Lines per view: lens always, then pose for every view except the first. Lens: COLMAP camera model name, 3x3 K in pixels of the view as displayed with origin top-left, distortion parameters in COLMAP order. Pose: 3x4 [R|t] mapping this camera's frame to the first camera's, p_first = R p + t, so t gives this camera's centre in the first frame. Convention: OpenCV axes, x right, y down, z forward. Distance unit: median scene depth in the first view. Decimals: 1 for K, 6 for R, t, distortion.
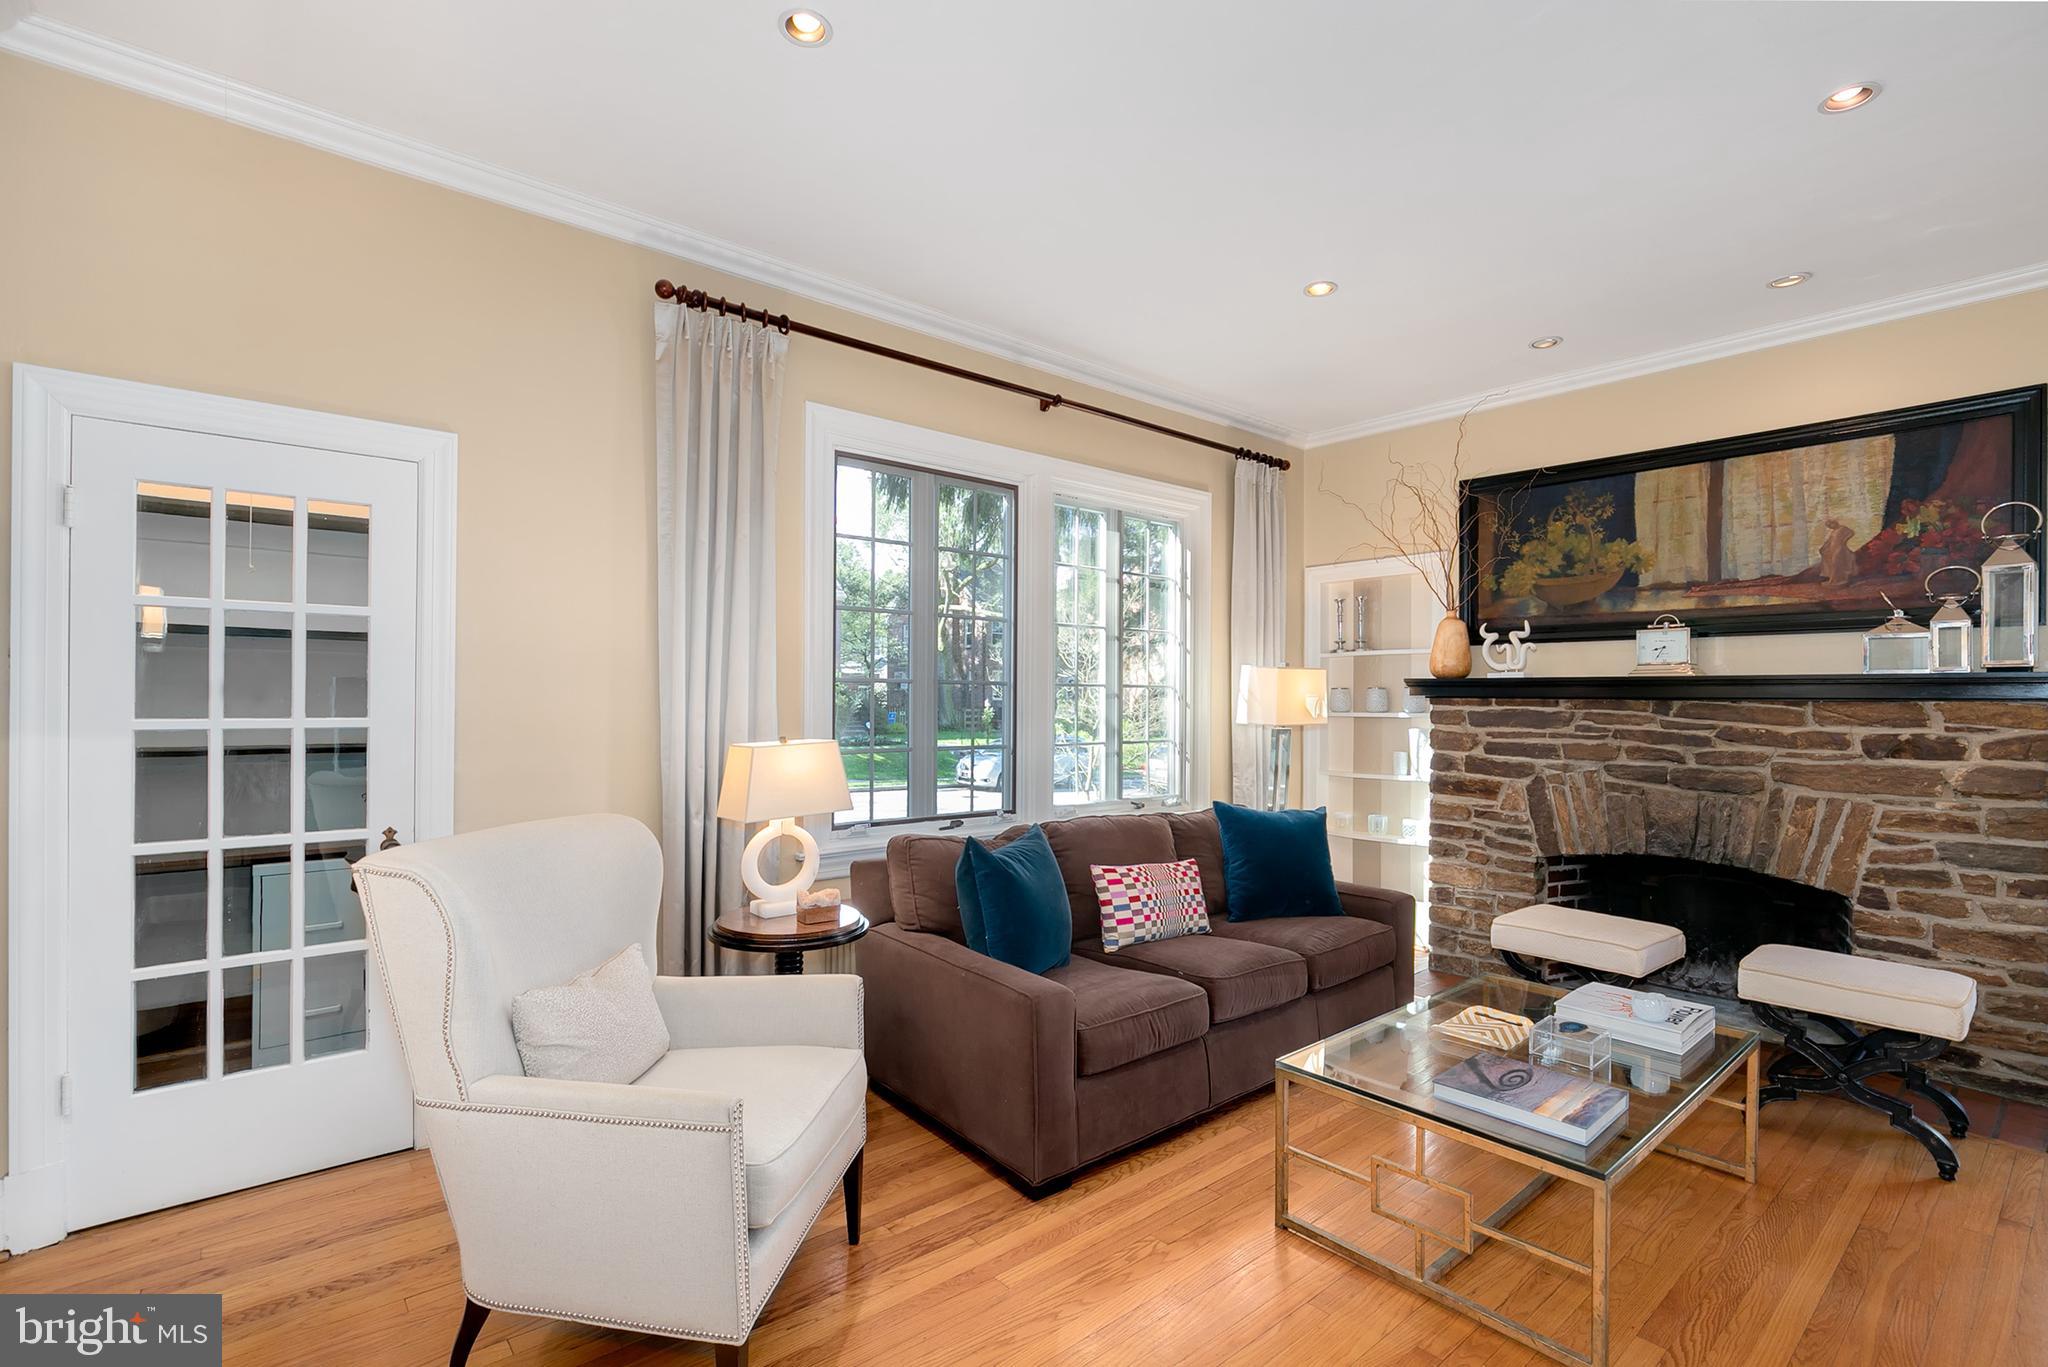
lens RADIAL K [[950.7, 0, 1039.3], [0, 950.7, 695.5], [0, 0, 1]] dist [-0.000082, 0.000513]
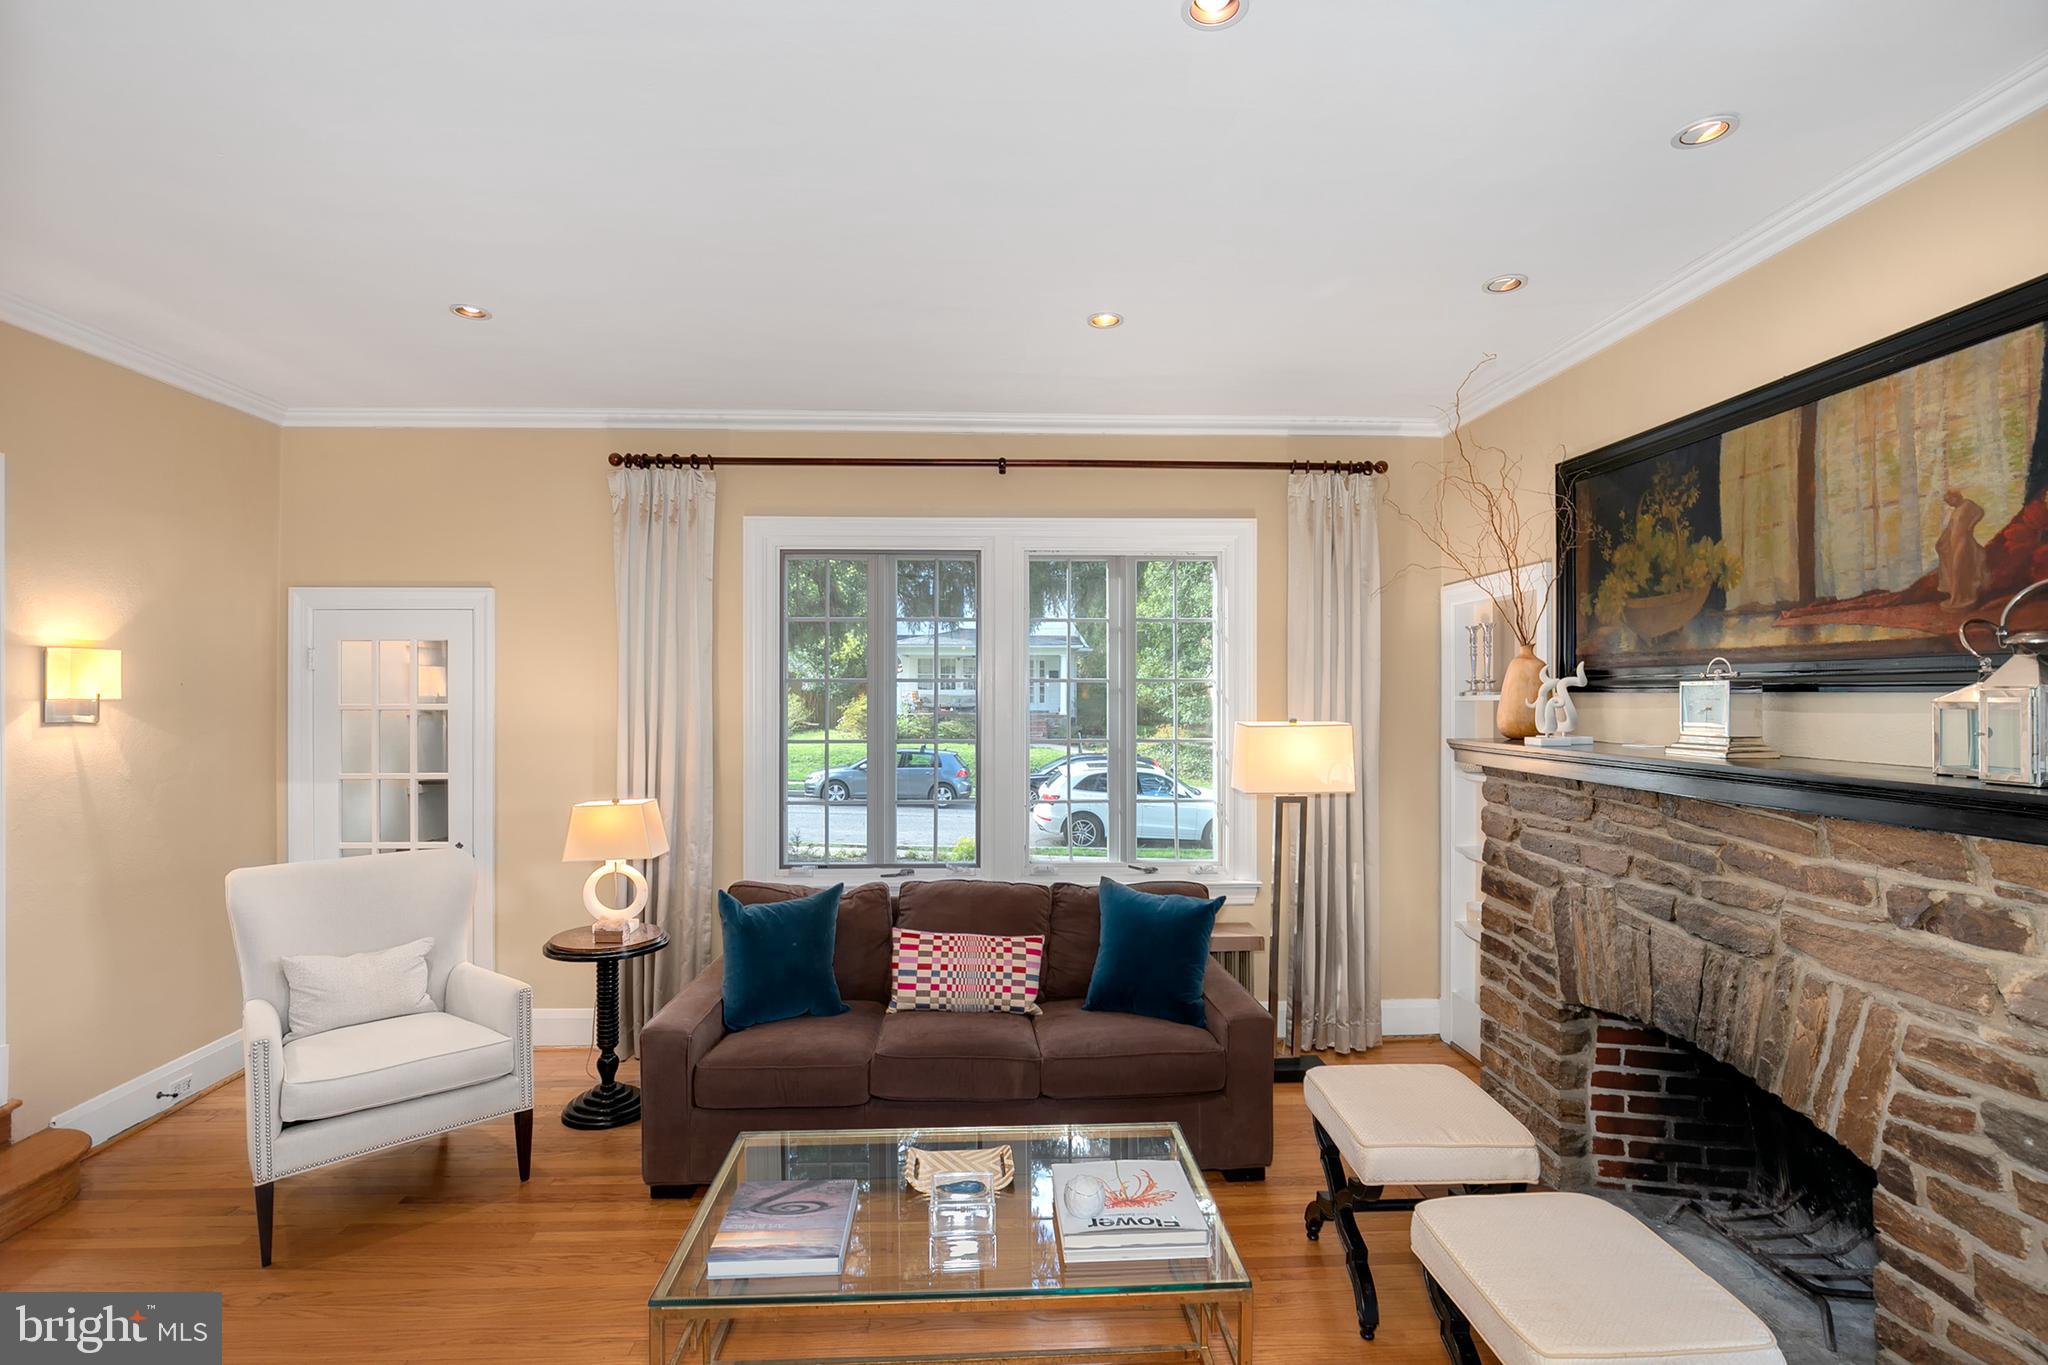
lens RADIAL K [[993.5, 0, 1031.7], [0, 993.5, 695.1], [0, 0, 1]] dist [-0.002318, 0.000631]
pose [[0.785903, -0.007978, -0.618299, 0.735172], [0.009170, 0.999957, -0.001247, -0.065789], [0.618282, -0.004690, 0.785942, 0.197327]]
